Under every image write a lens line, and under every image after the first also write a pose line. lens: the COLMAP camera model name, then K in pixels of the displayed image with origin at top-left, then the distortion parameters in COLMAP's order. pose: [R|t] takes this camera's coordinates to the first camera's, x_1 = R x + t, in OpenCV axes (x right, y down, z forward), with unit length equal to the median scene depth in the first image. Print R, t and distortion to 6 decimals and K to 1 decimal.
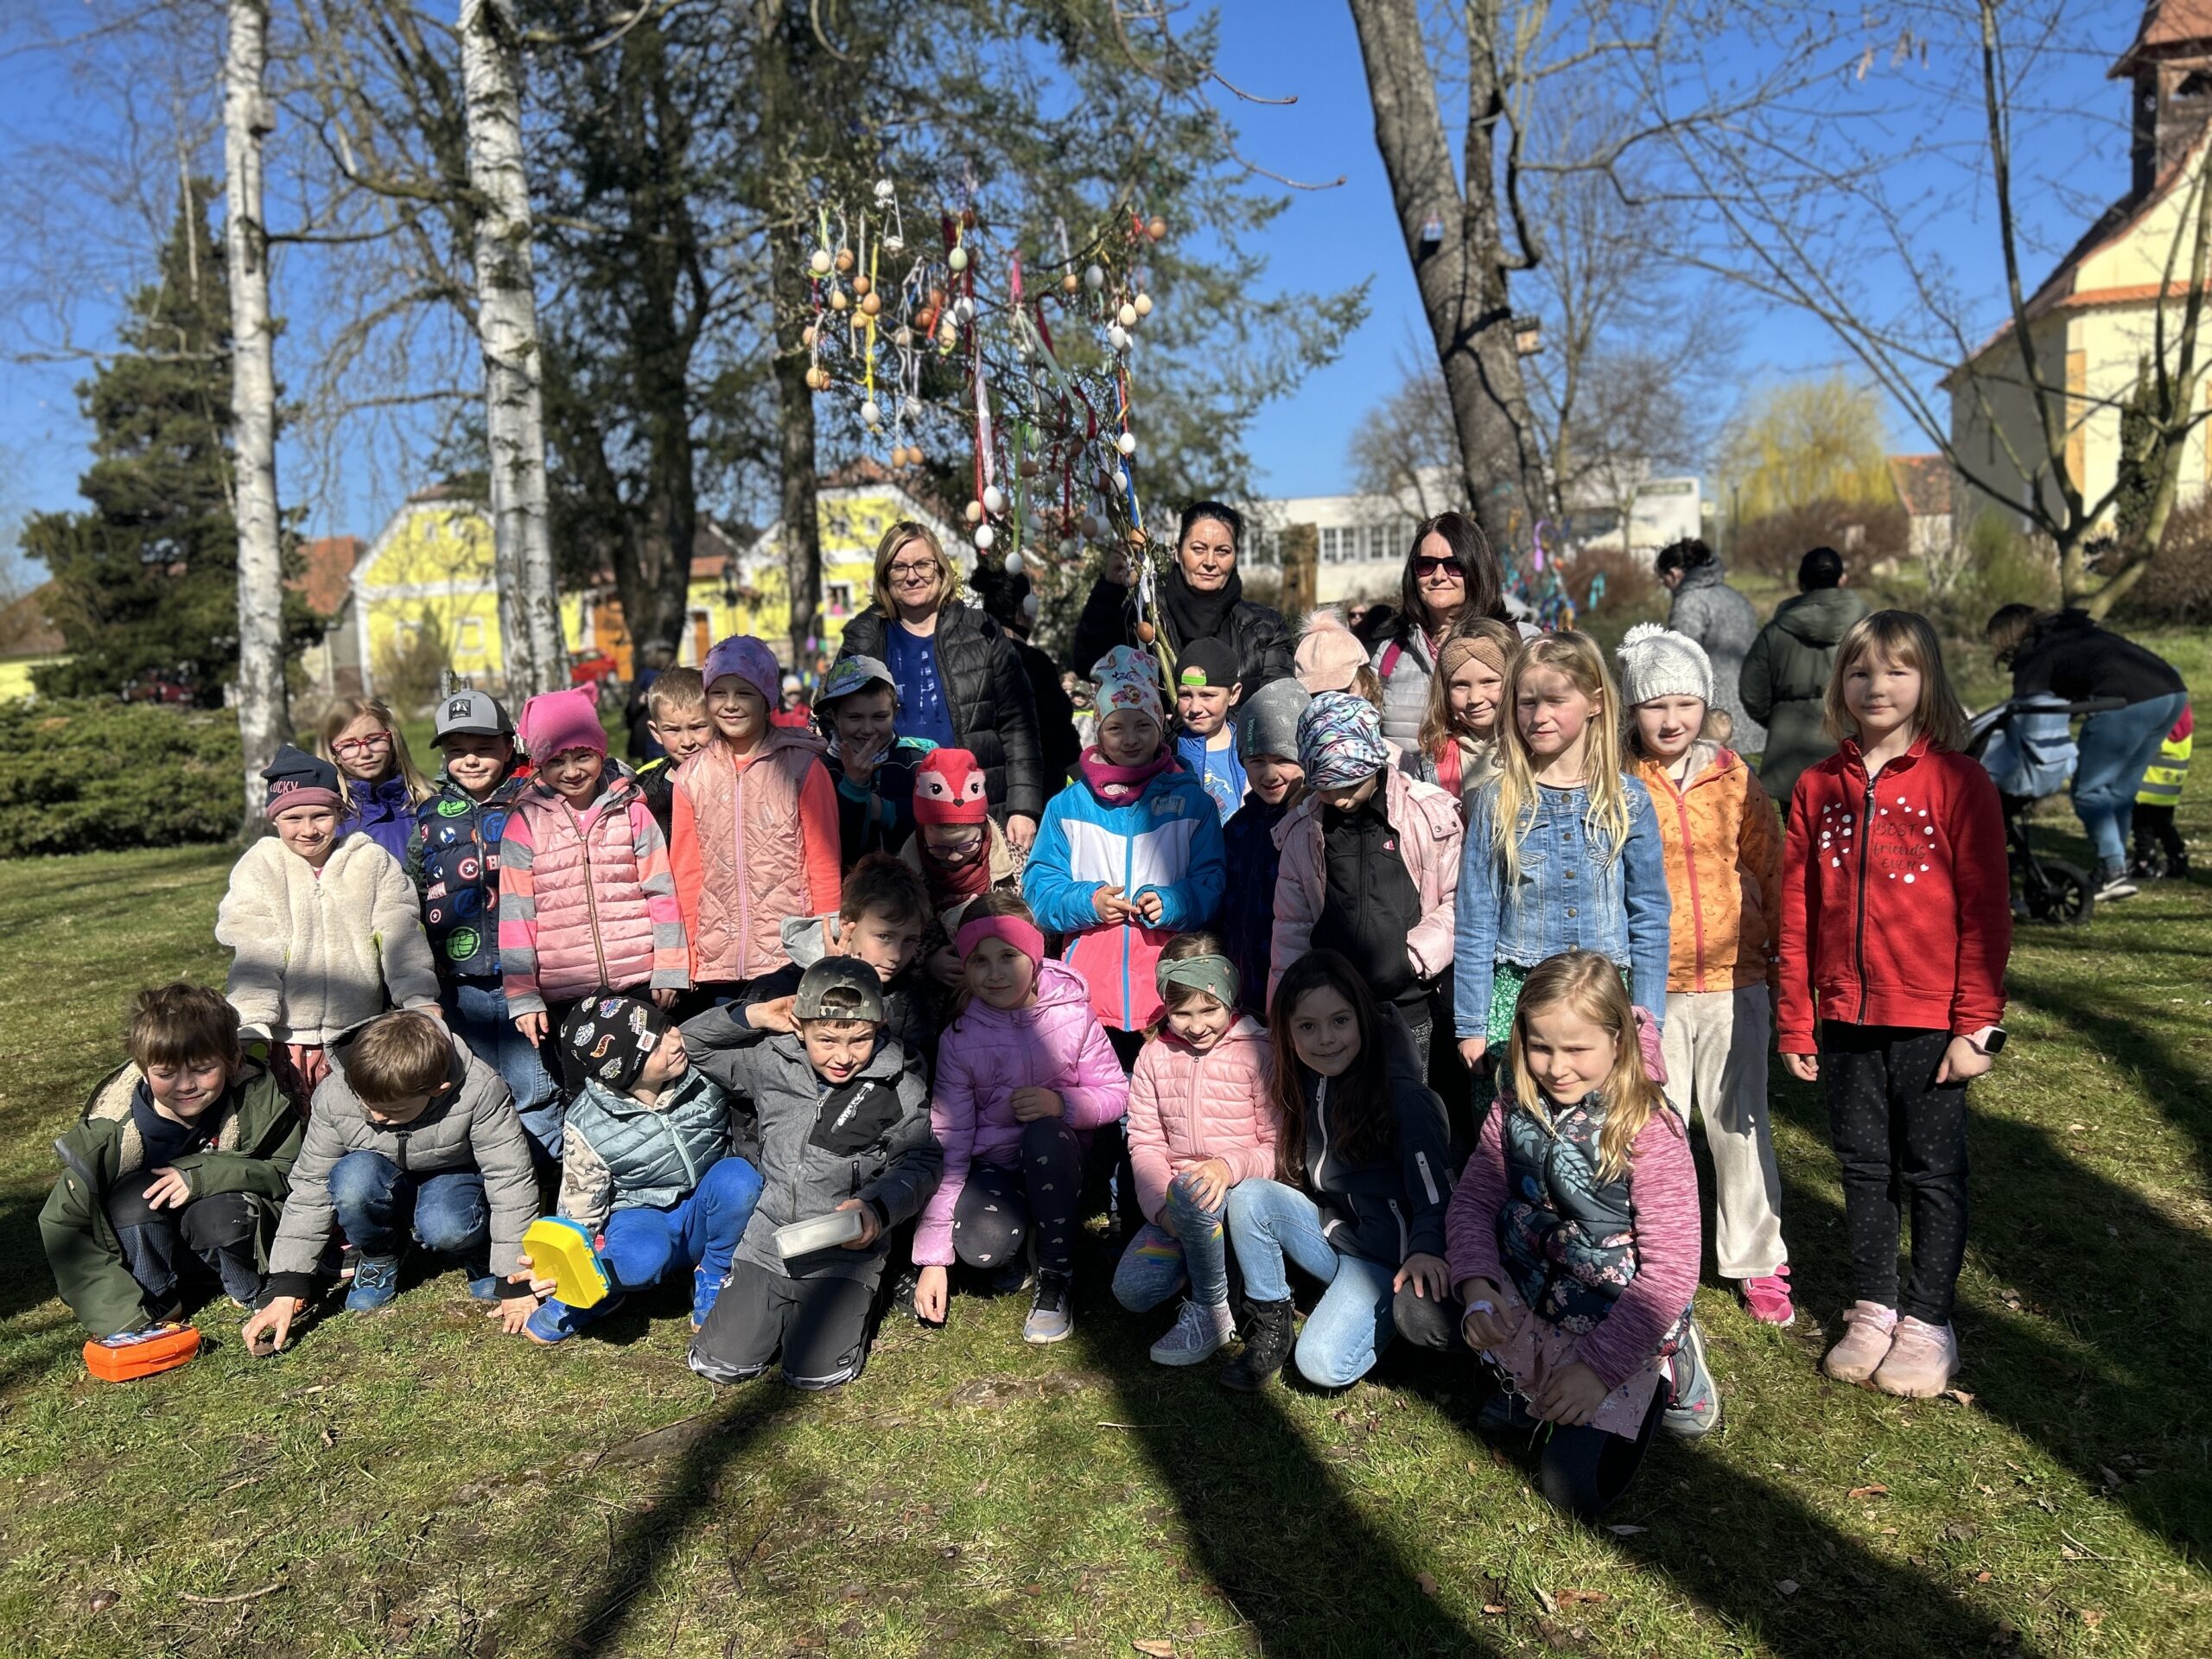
lens RADIAL K [[1716.7, 0, 1106.0], [0, 1716.7, 829.5], [0, 0, 1]] dist [-0.006617, -0.005801]
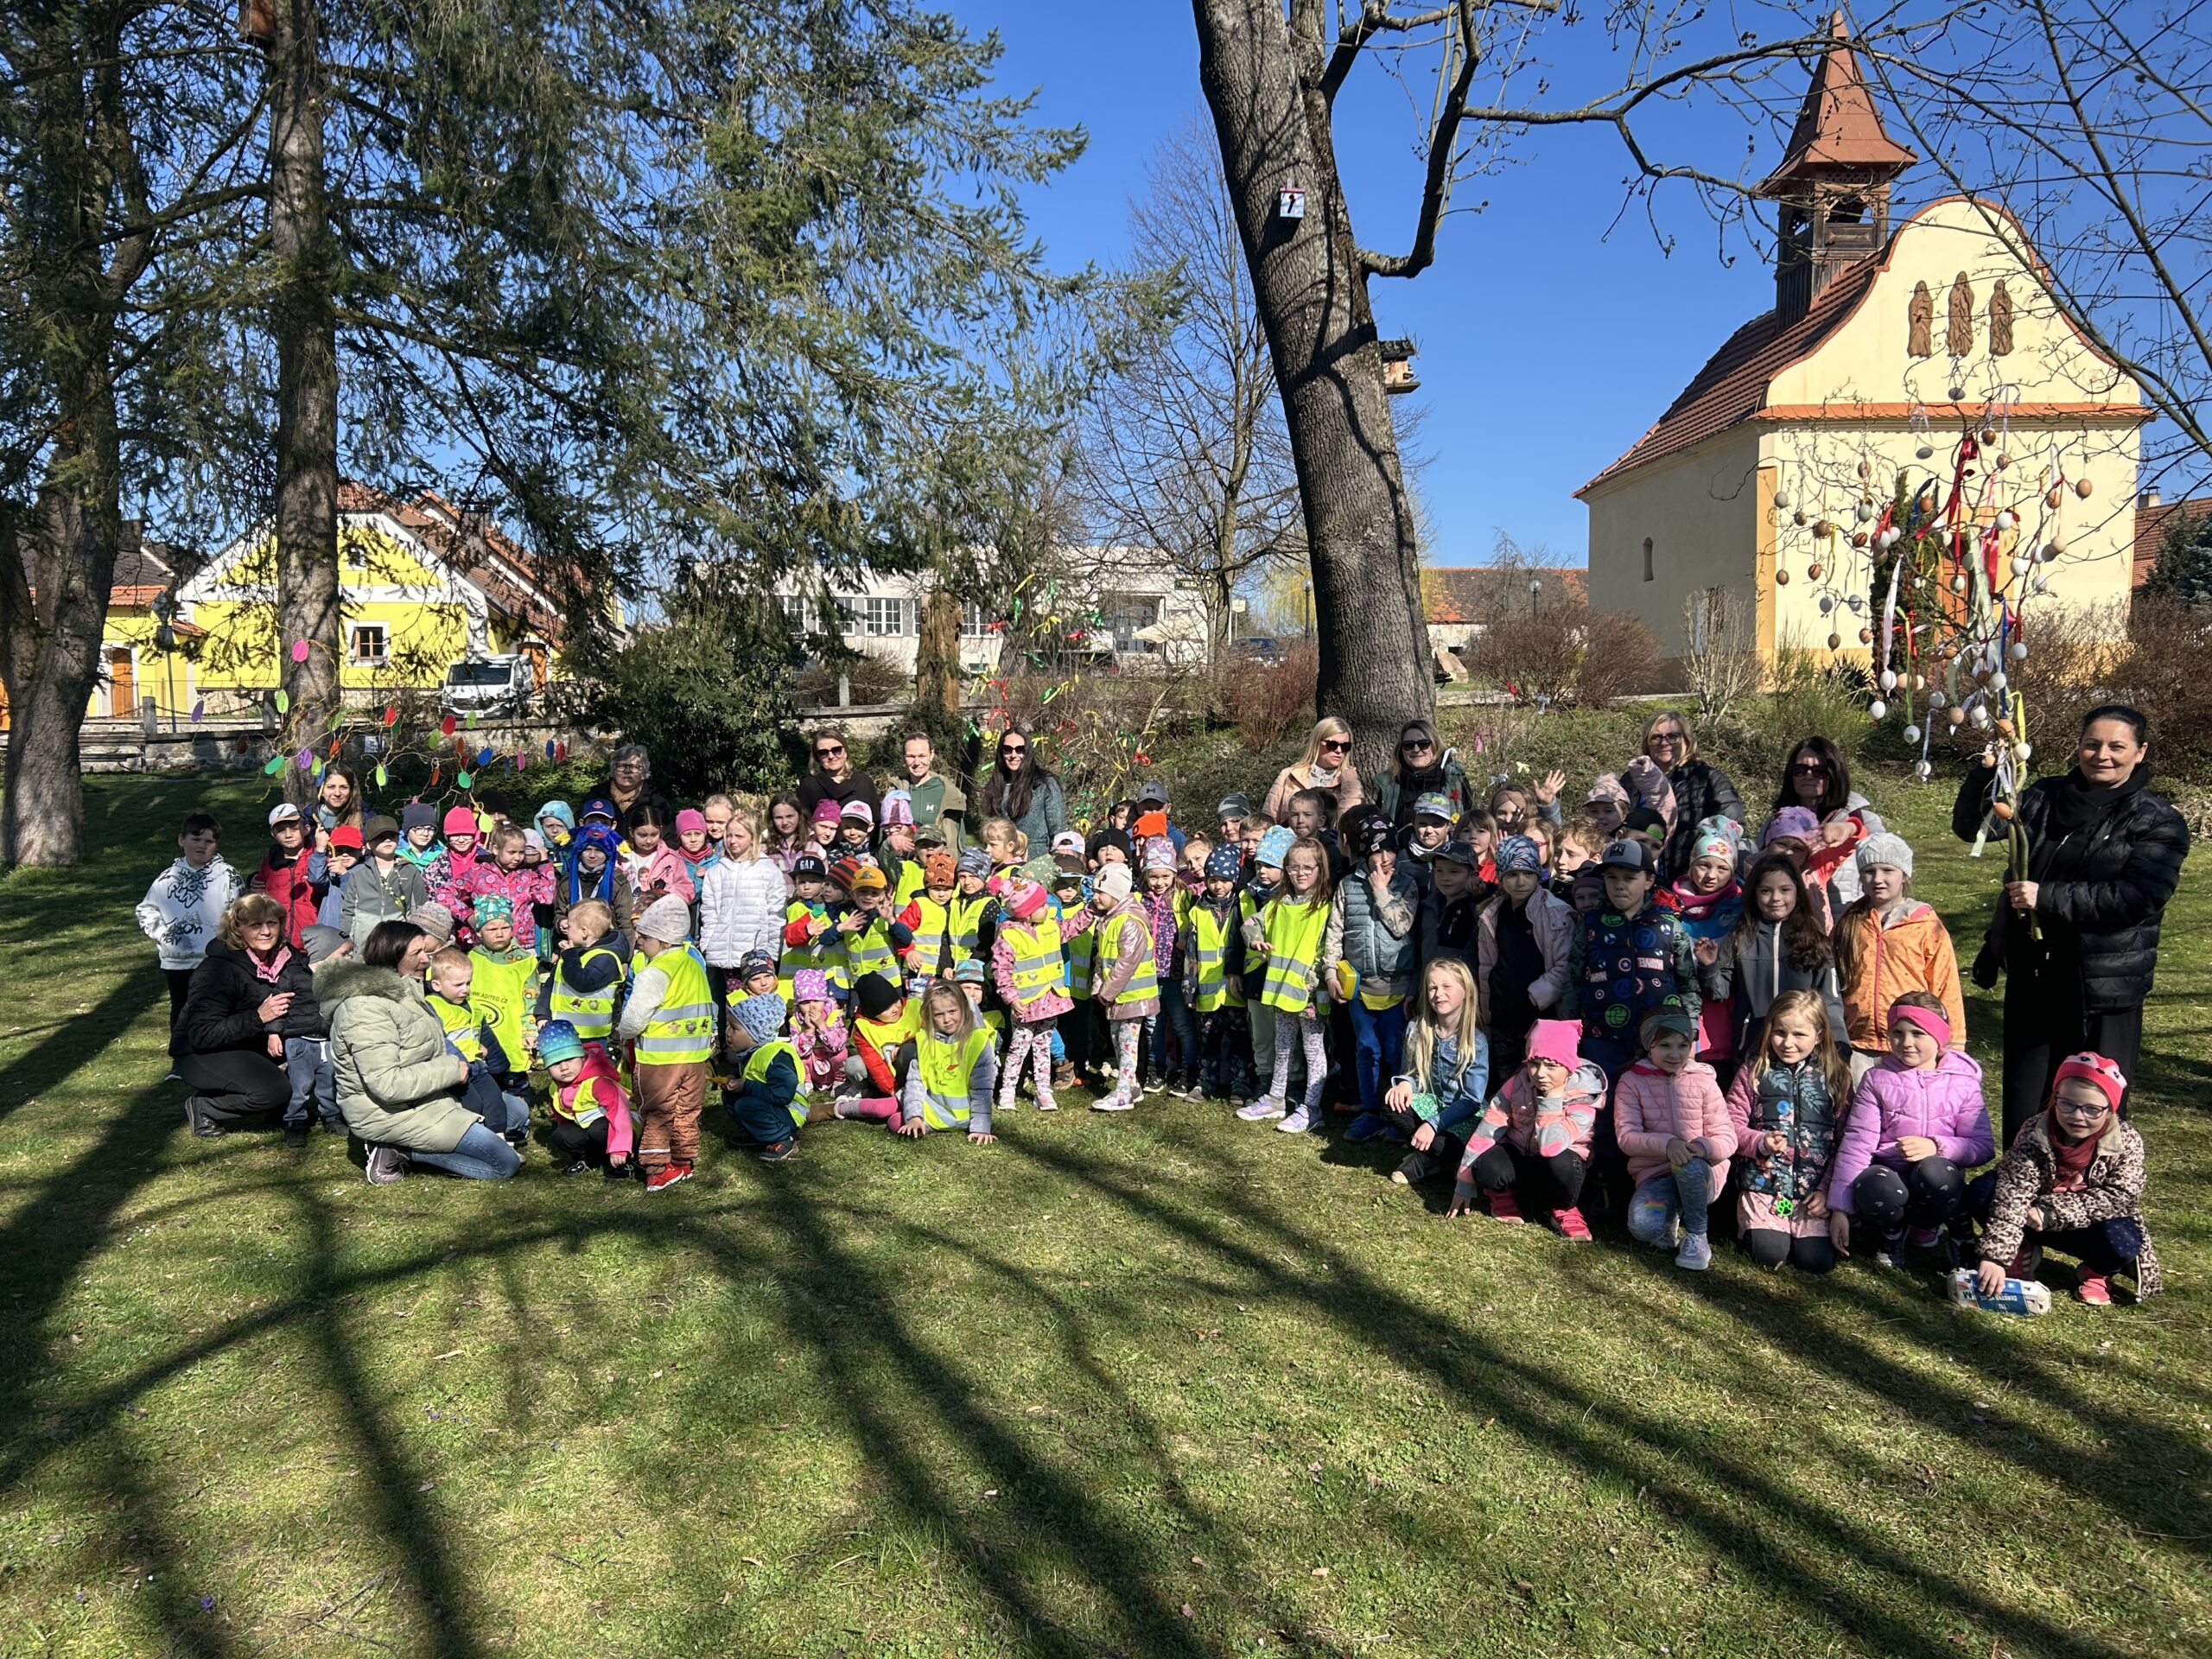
lens RADIAL K [[1716.7, 0, 1106.0], [0, 1716.7, 829.5], [0, 0, 1]] dist [-0.006617, -0.005801]
pose [[0.956408, 0.027994, 0.290690, -0.083971], [-0.016445, 0.998978, -0.042097, -0.053742], [-0.291572, 0.035482, 0.955891, 0.330679]]
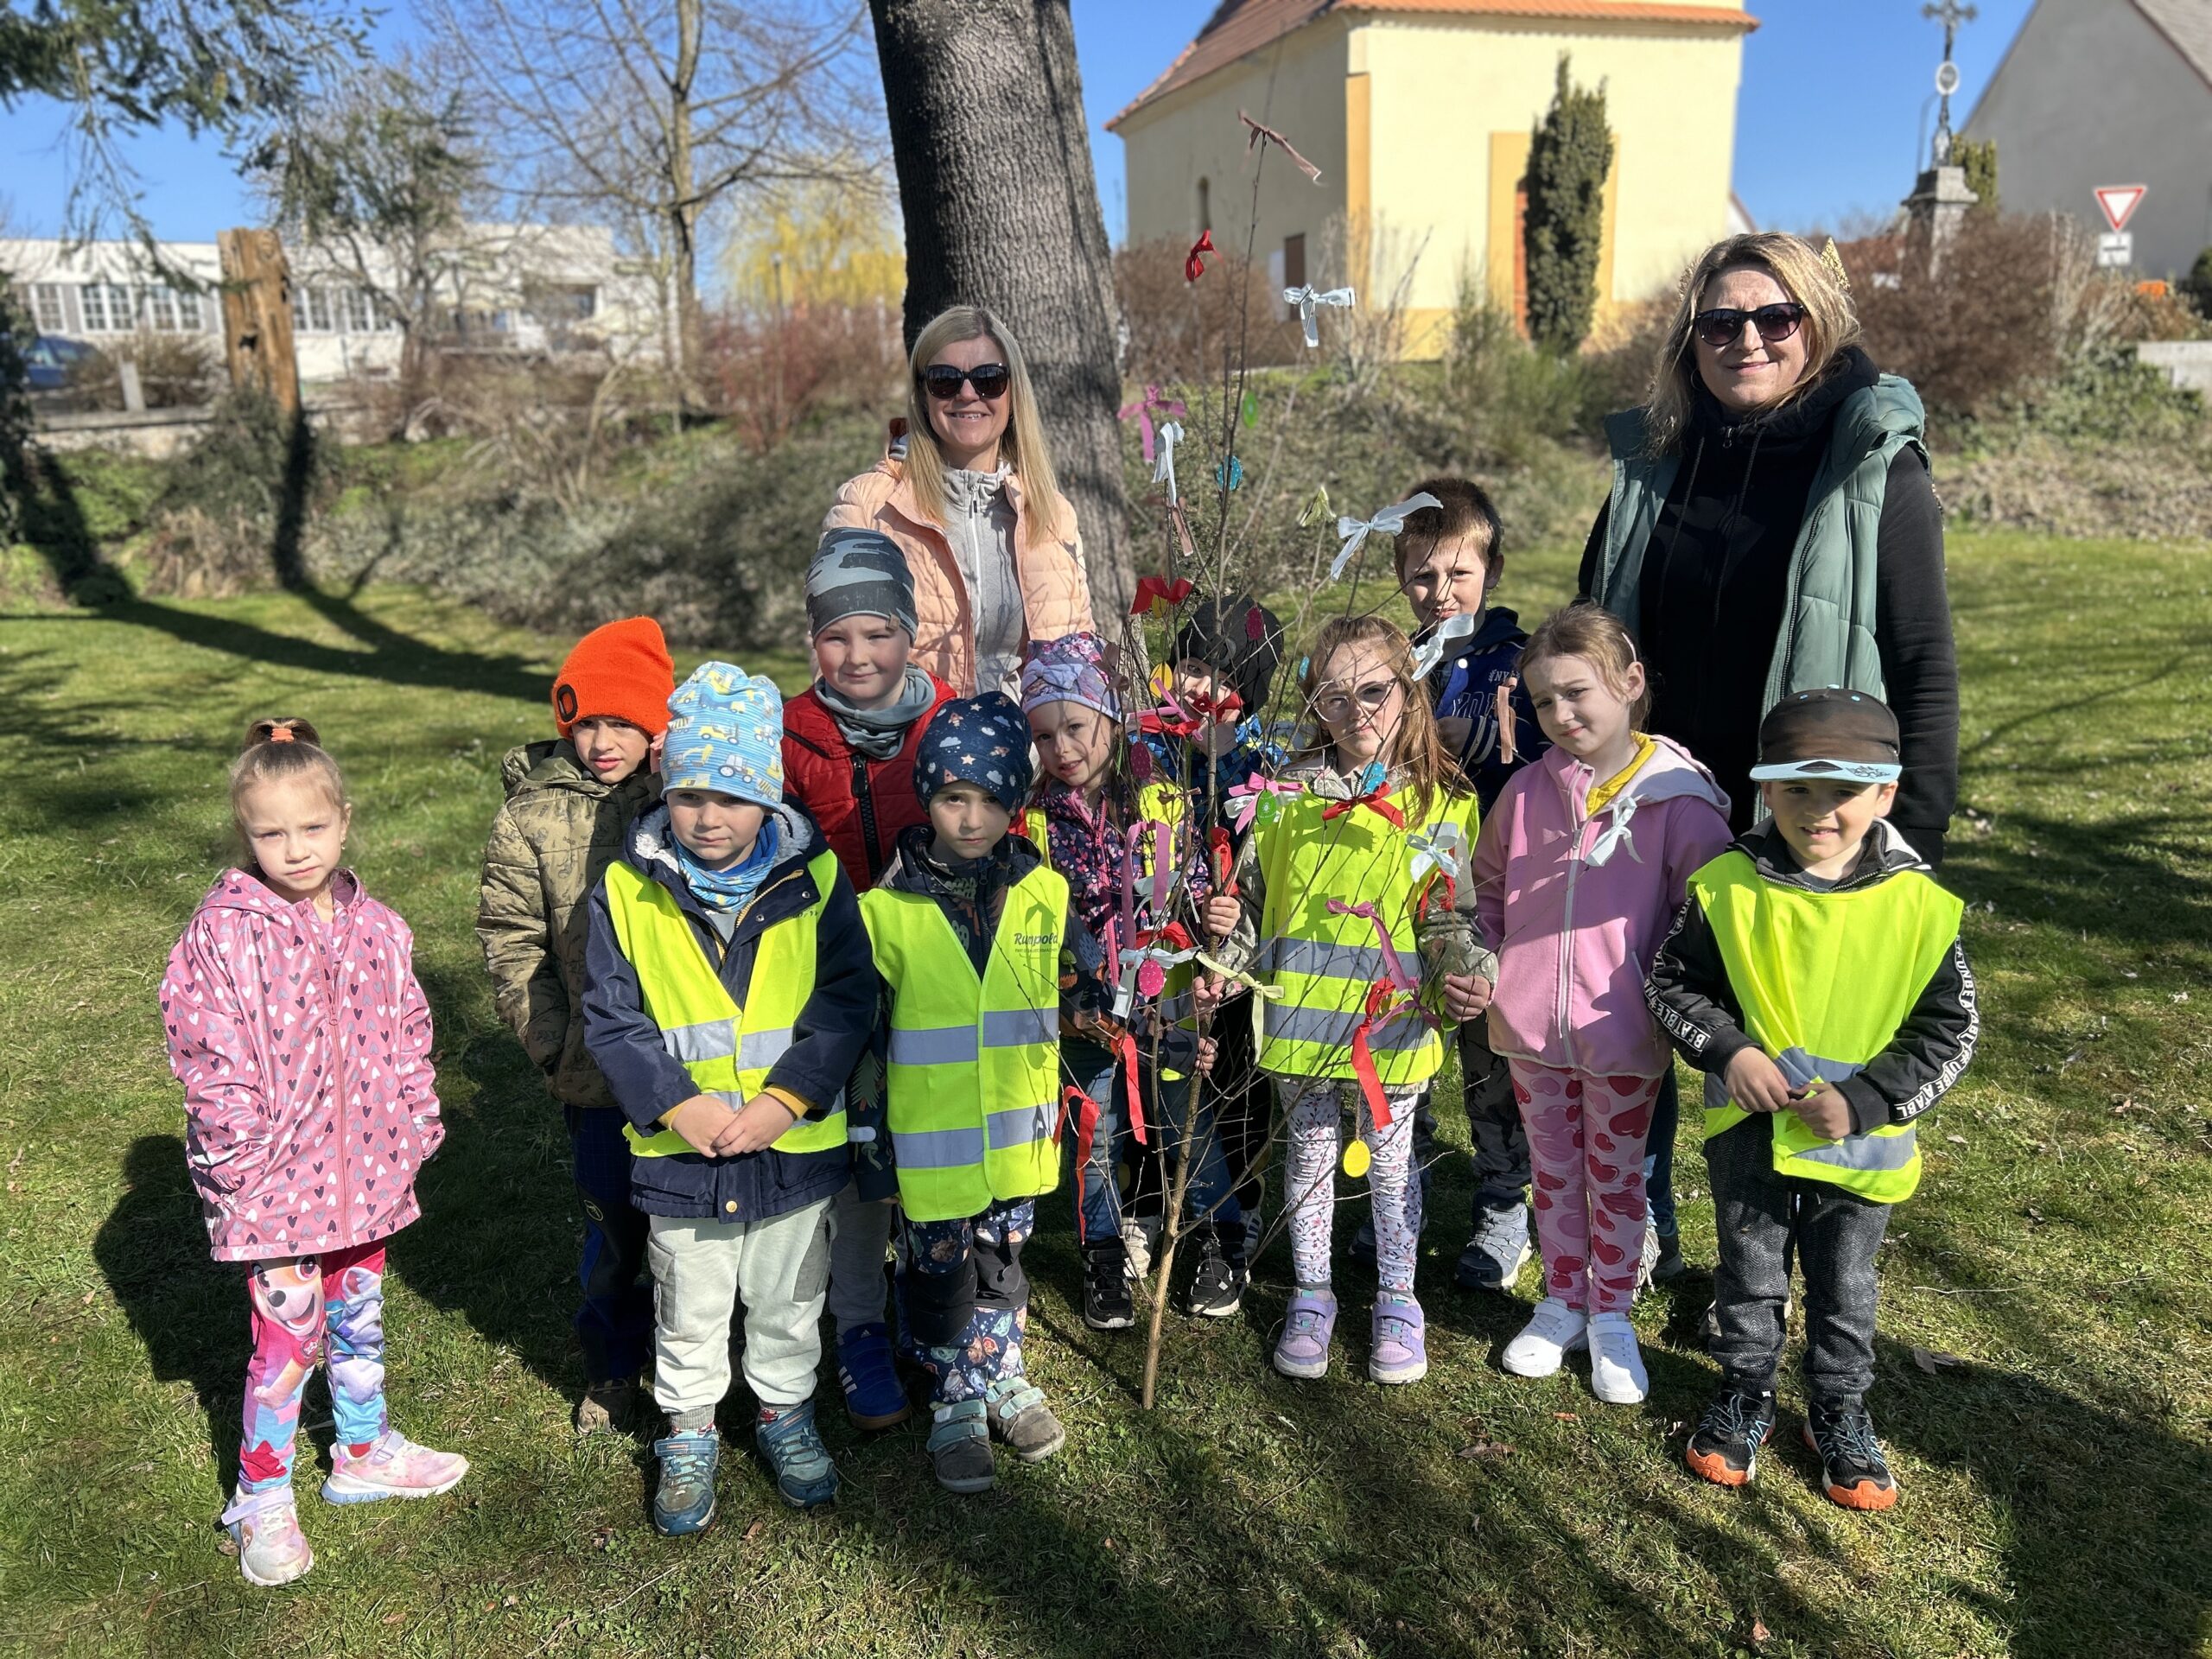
lens RADIAL K [[1586.8, 0, 1106.0], [0, 1586.8, 829.5], [0, 0, 1]] dist [0.008958, 0.002077]
pose [[0.816085, -0.121914, 0.564926, 0.050107], [0.047990, 0.988416, 0.143978, -0.085757], [-0.575936, -0.090388, 0.812483, 0.727985]]
